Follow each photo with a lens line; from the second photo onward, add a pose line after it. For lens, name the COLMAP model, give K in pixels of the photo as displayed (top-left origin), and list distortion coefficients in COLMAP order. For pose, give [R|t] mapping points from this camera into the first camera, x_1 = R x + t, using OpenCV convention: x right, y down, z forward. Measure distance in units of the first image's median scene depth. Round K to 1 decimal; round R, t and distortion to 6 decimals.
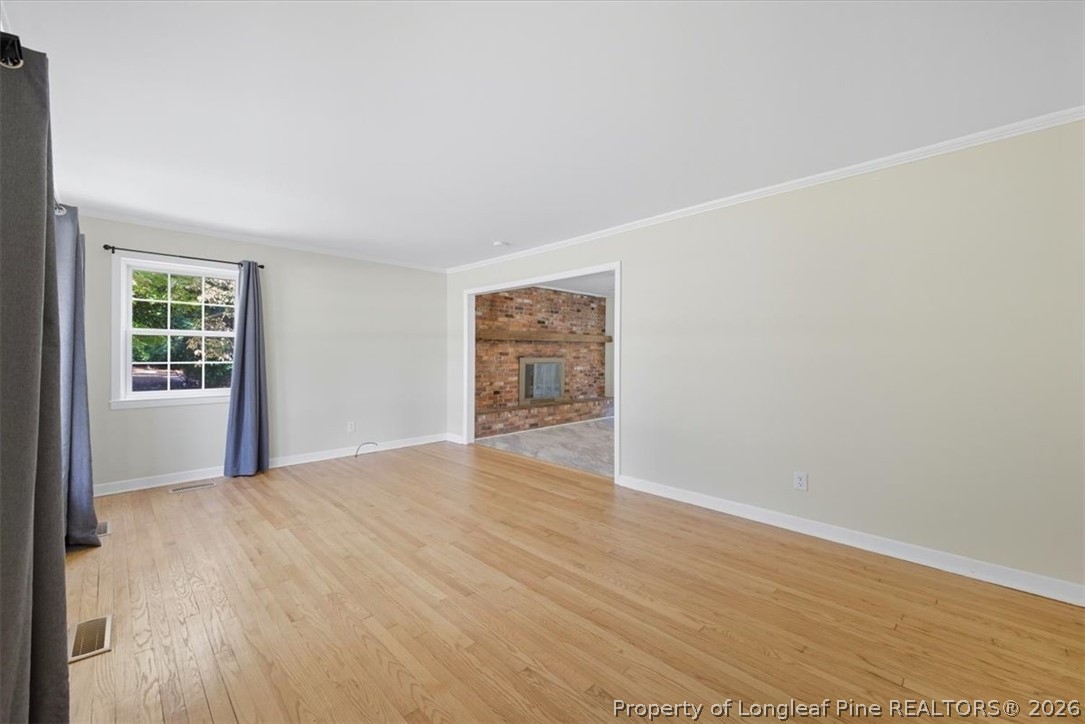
lens RADIAL K [[430.5, 0, 539.9], [0, 430.5, 355.2], [0, 0, 1]] dist [0.009752, -0.001071]
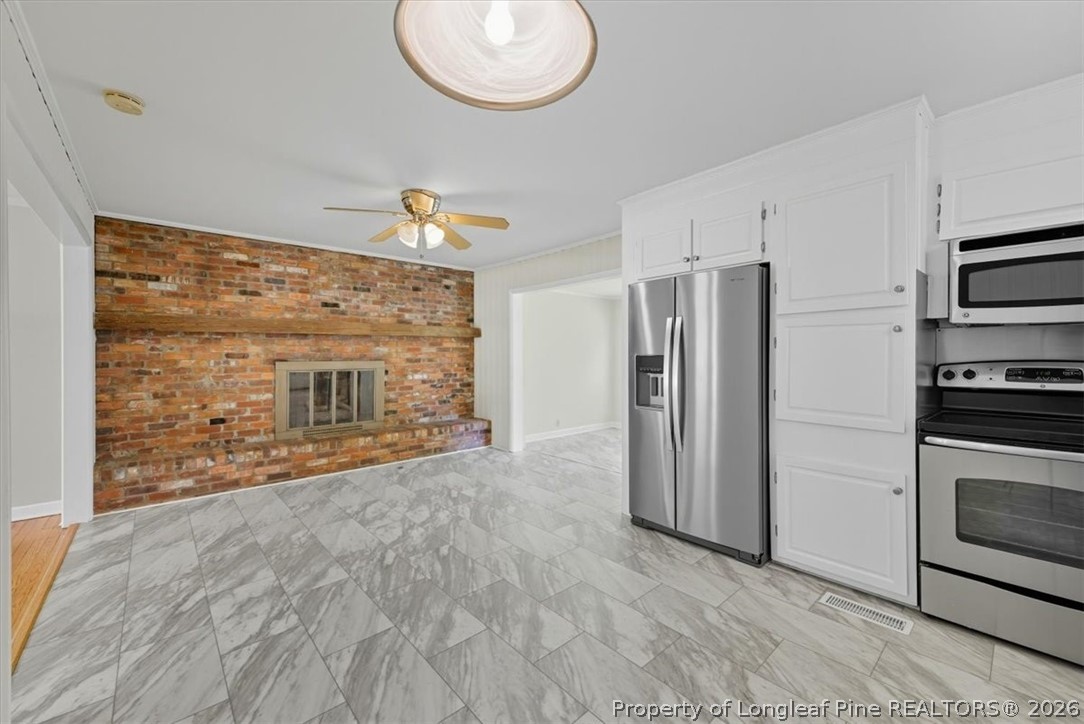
lens RADIAL K [[430.1, 0, 547.7], [0, 430.1, 355.5], [0, 0, 1]] dist [0.009752, -0.001071]
pose [[0.998932, -0.009955, -0.045116, 0.349287], [0.009799, 0.999945, -0.003681, 0.002823], [0.045150, 0.003235, 0.998975, 0.386777]]
